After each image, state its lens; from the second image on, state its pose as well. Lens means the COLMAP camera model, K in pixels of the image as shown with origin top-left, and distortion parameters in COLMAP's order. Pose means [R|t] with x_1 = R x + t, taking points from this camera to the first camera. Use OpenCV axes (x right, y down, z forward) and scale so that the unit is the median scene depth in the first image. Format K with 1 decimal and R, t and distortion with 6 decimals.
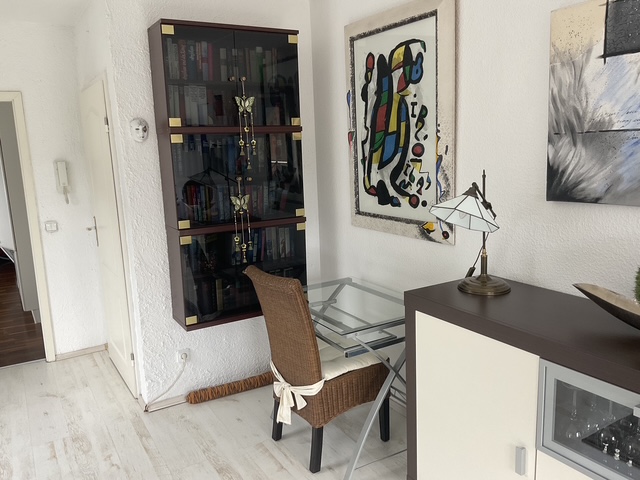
lens RADIAL K [[532.5, 0, 317.3], [0, 532.5, 241.9], [0, 0, 1]] dist [0.057869, -0.122475]
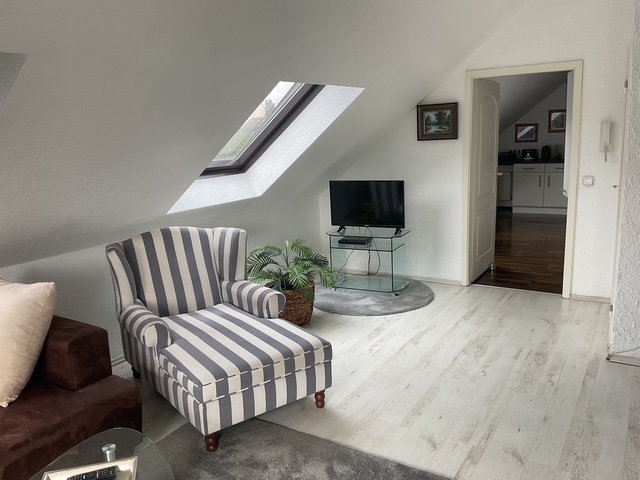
lens RADIAL K [[532.5, 0, 318.5], [0, 532.5, 241.2], [0, 0, 1]] dist [0.057869, -0.122475]
pose [[0.460192, 0.200152, -0.864964, 0.808652], [-0.143111, 0.978239, 0.150224, 0.022210], [0.876209, 0.054654, 0.478822, -0.075281]]
